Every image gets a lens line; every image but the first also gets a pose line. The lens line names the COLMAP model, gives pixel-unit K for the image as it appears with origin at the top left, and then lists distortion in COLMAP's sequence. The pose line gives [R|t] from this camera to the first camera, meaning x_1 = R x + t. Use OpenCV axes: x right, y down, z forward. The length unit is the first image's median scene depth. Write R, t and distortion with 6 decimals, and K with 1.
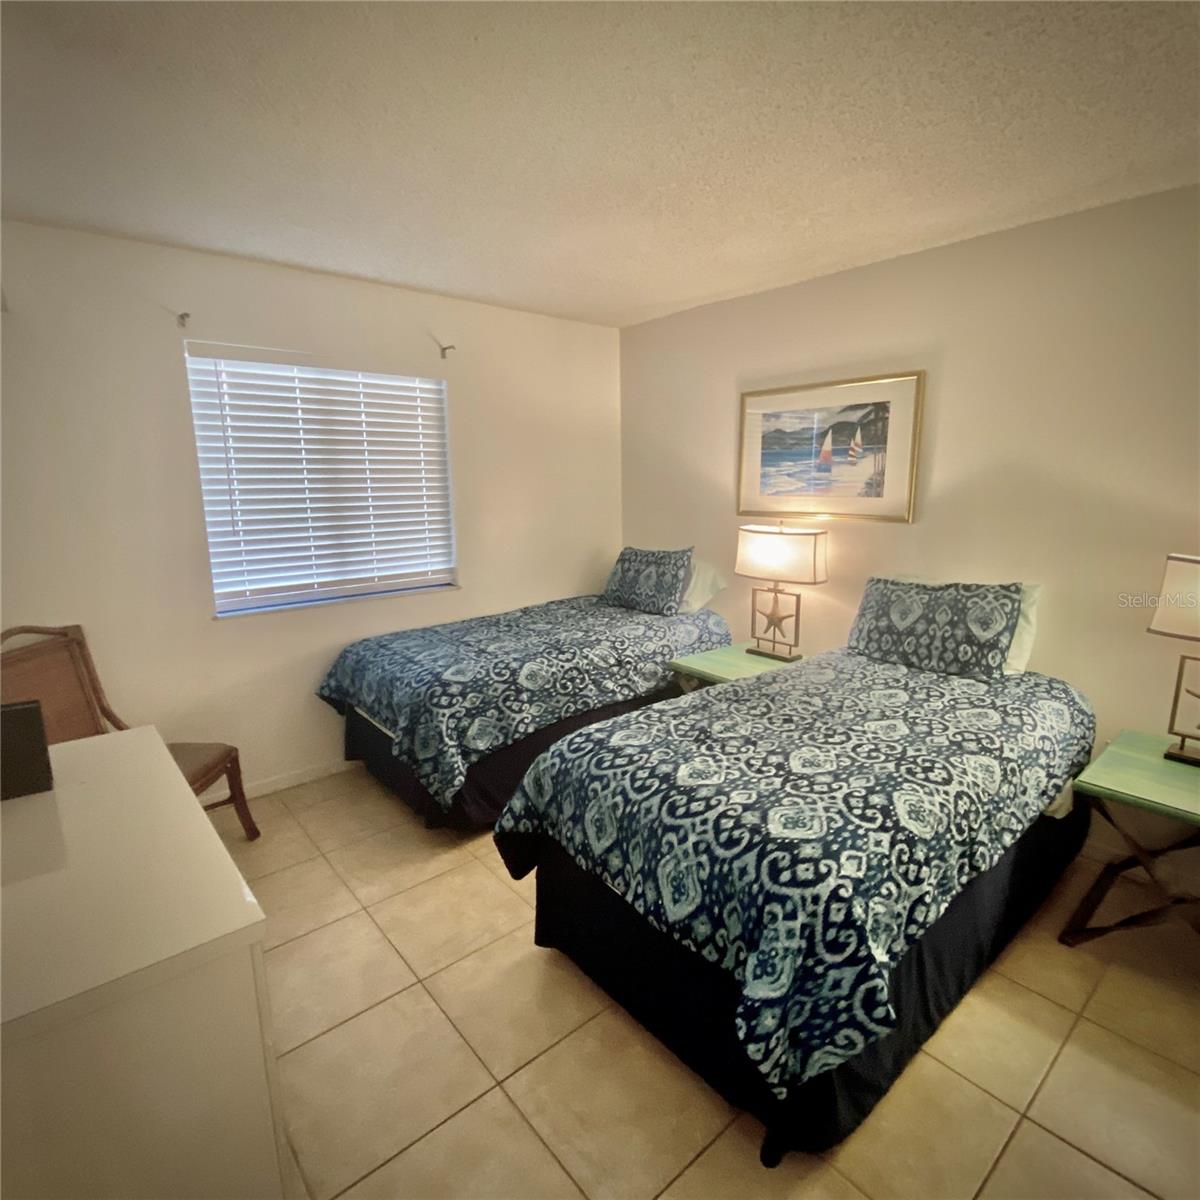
lens RADIAL K [[649.1, 0, 604.7], [0, 649.1, 603.7], [0, 0, 1]] dist [0.076128, -0.070500]
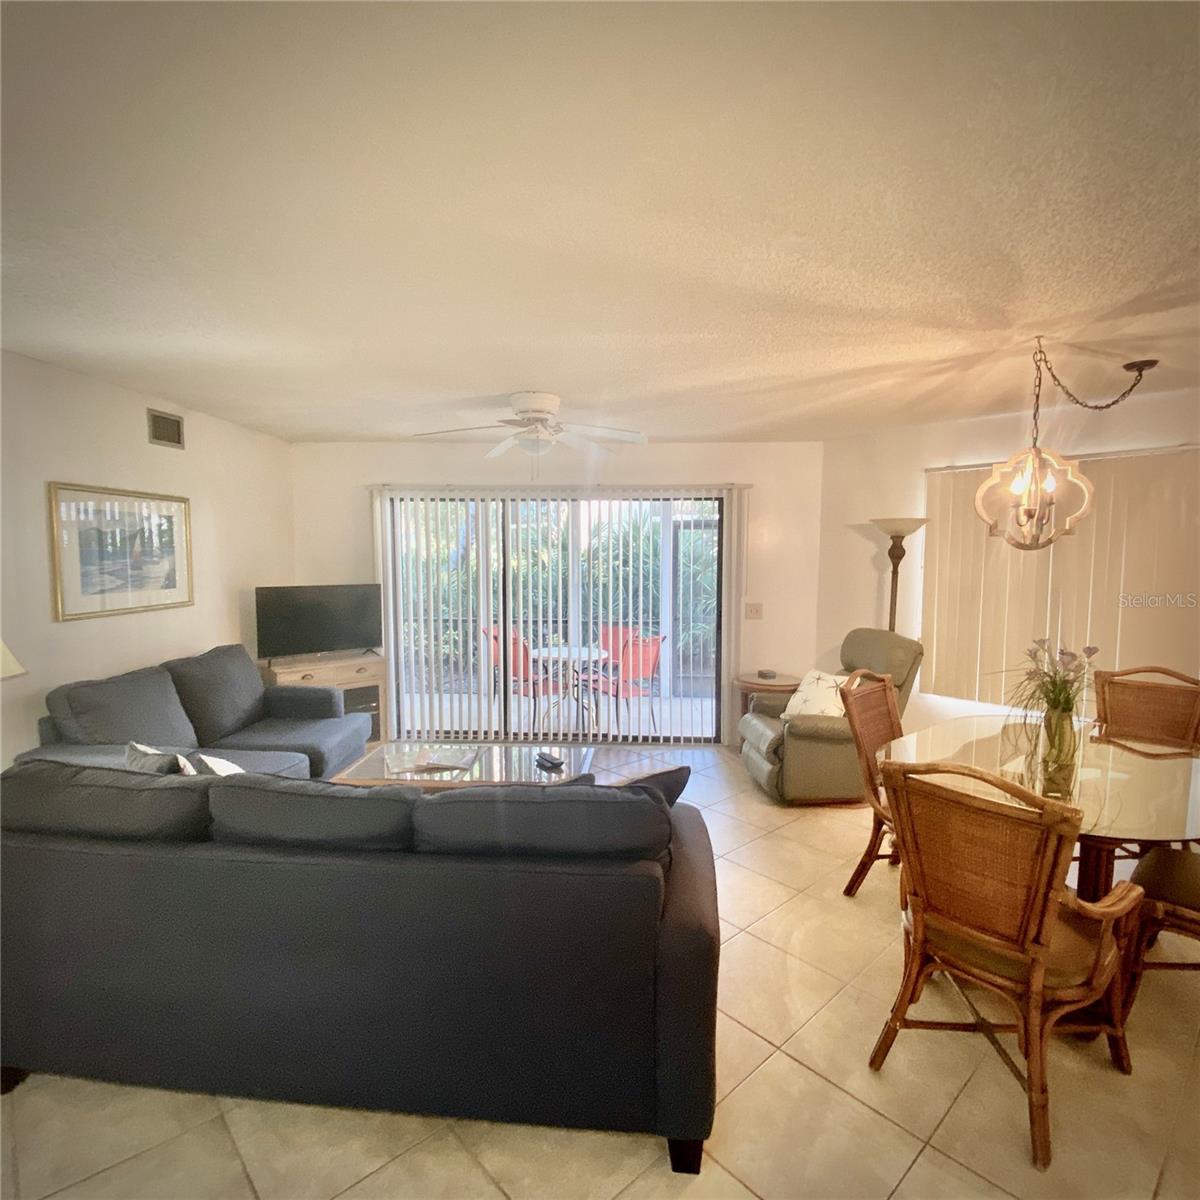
lens RADIAL K [[644.7, 0, 599.6], [0, 644.7, 601.4], [0, 0, 1]] dist [0.036490, -0.030782]
pose [[-0.728894, -0.043456, 0.683246, -1.027613], [0.138654, 0.967933, 0.209480, -0.282077], [-0.670439, 0.247423, -0.699495, 1.308300]]
